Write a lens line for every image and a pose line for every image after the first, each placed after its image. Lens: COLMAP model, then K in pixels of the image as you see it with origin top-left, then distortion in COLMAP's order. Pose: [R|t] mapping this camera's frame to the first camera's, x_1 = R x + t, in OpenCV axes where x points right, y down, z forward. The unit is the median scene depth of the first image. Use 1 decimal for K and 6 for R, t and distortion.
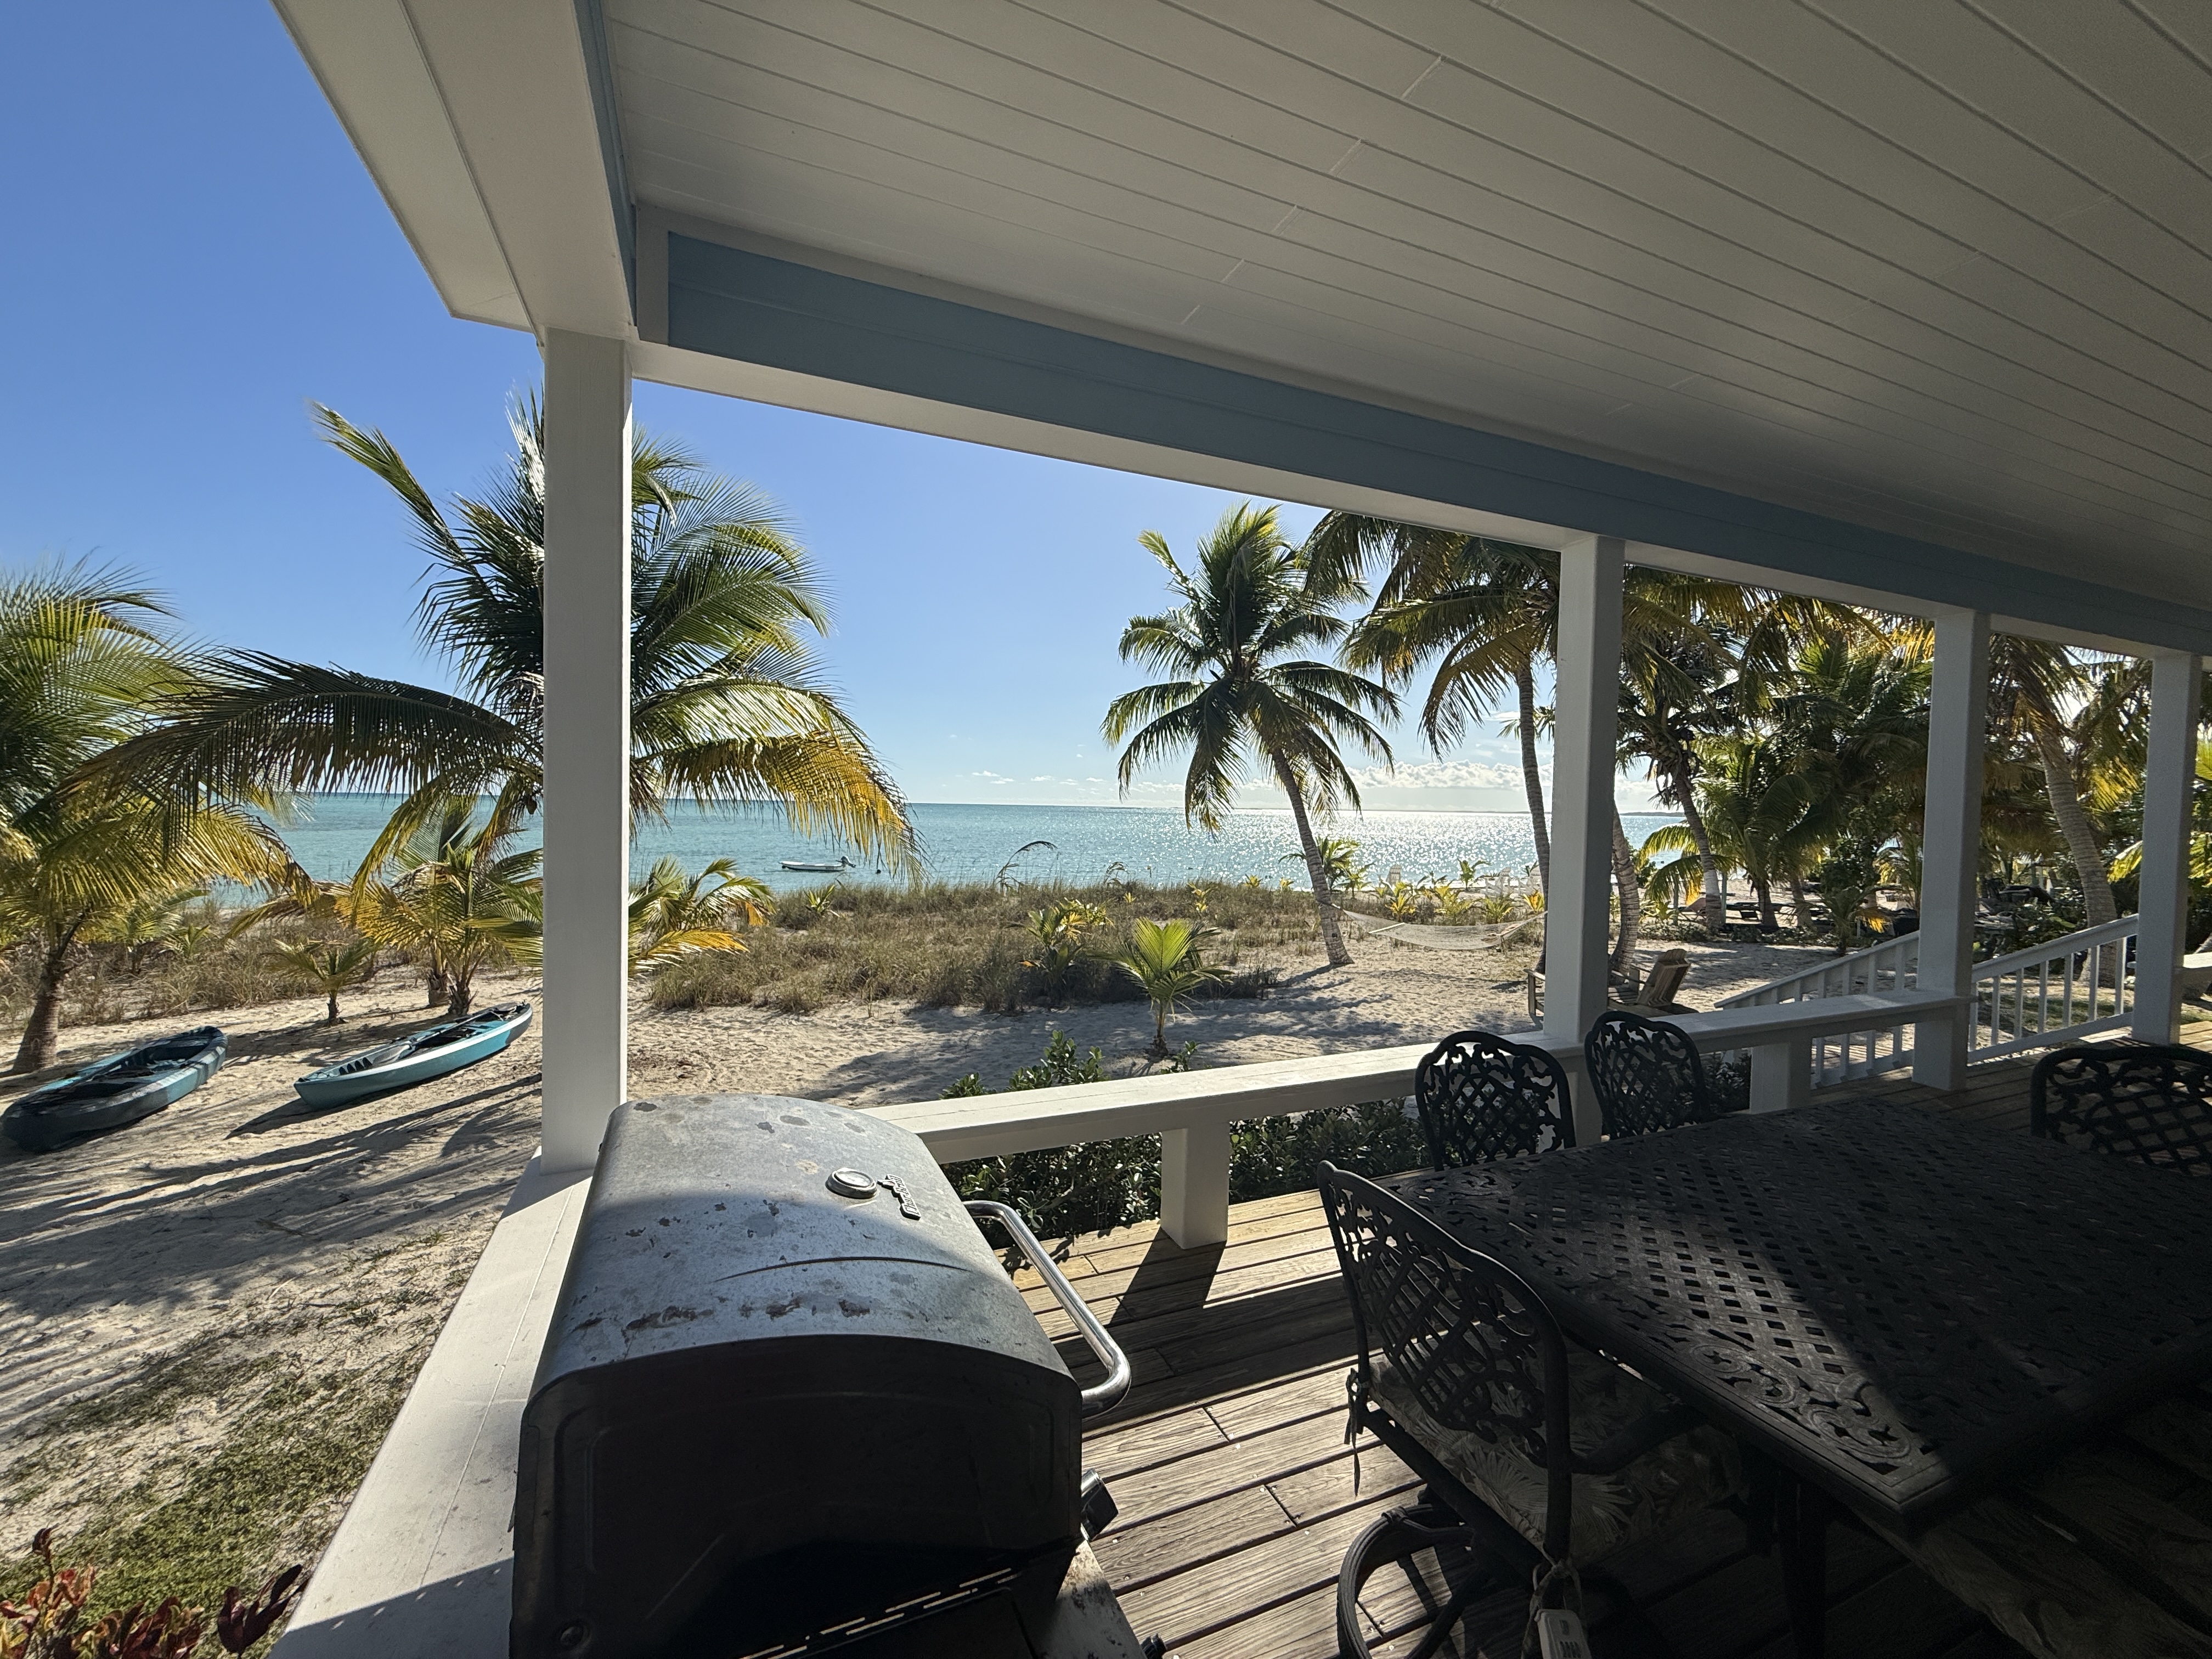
lens RADIAL K [[865.5, 0, 1080.1], [0, 865.5, 827.5], [0, 0, 1]] dist [-0.000082, -0.000061]
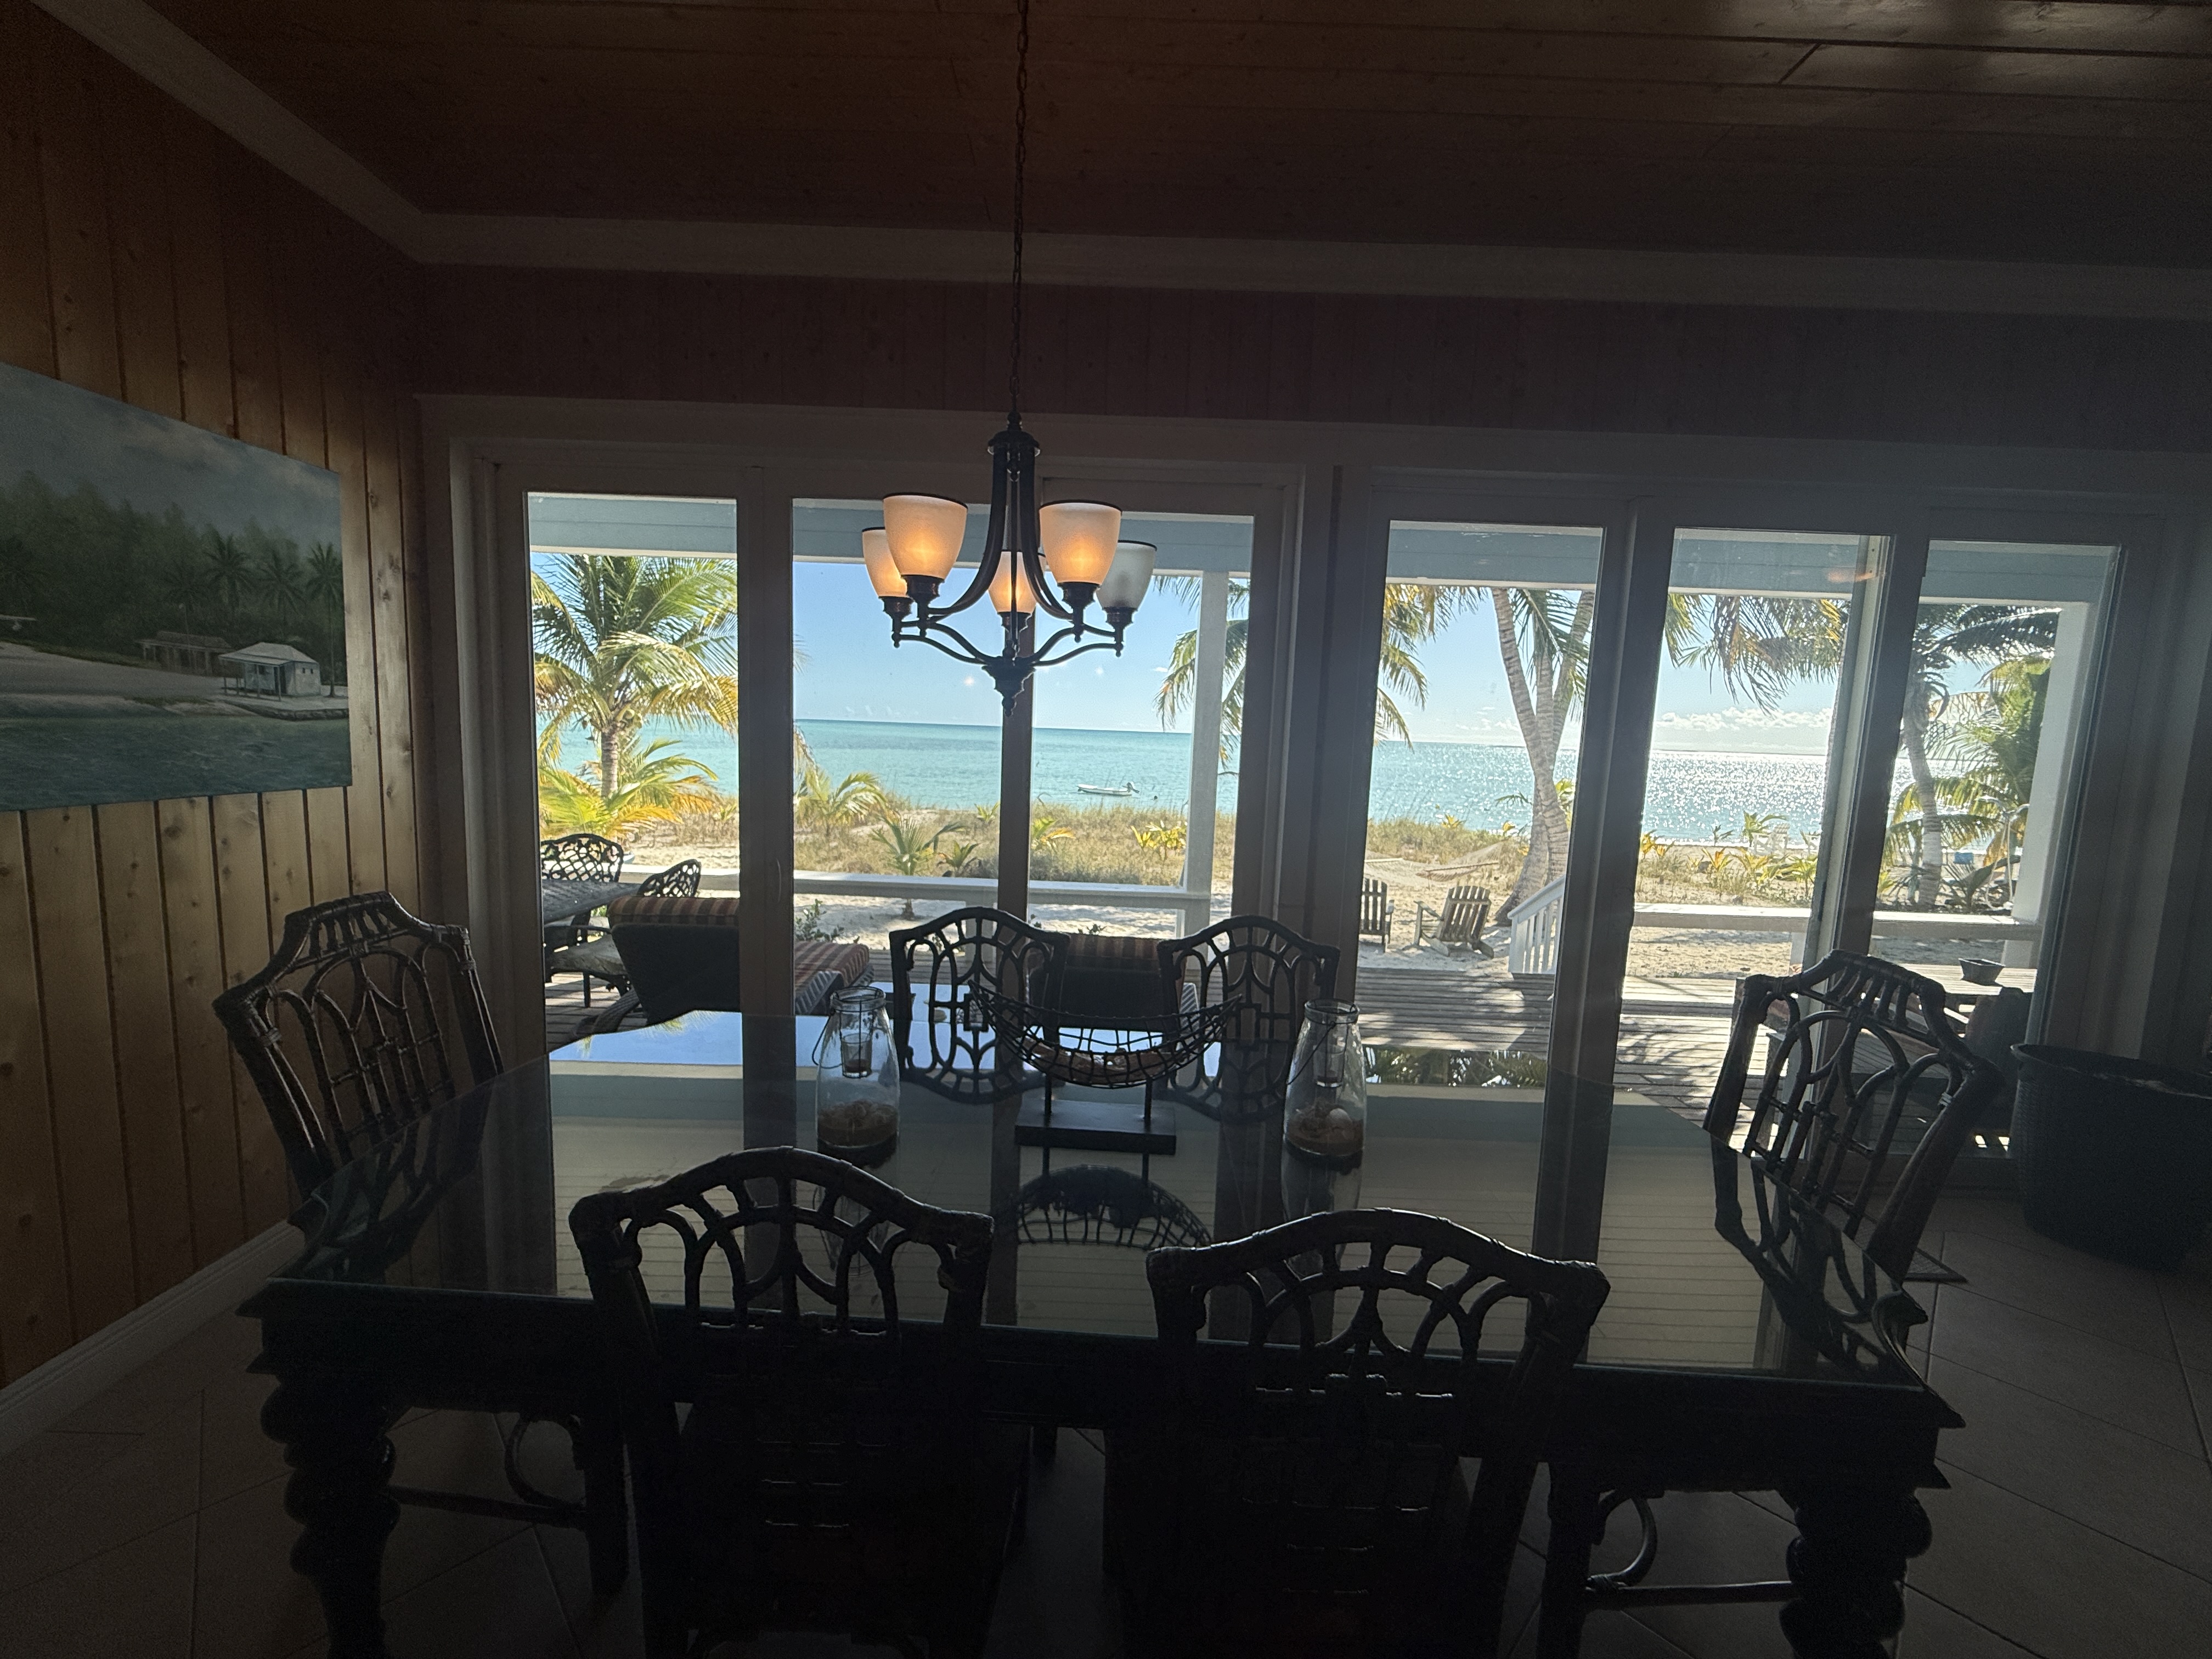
lens RADIAL K [[886.3, 0, 1106.0], [0, 886.3, 829.5], [0, 0, 1]] dist [-0.001635, -0.000252]
pose [[0.922632, 0.061815, -0.380697, 0.405778], [-0.032156, 0.995965, 0.083786, 0.002335], [0.384340, -0.065061, 0.920896, -0.058004]]
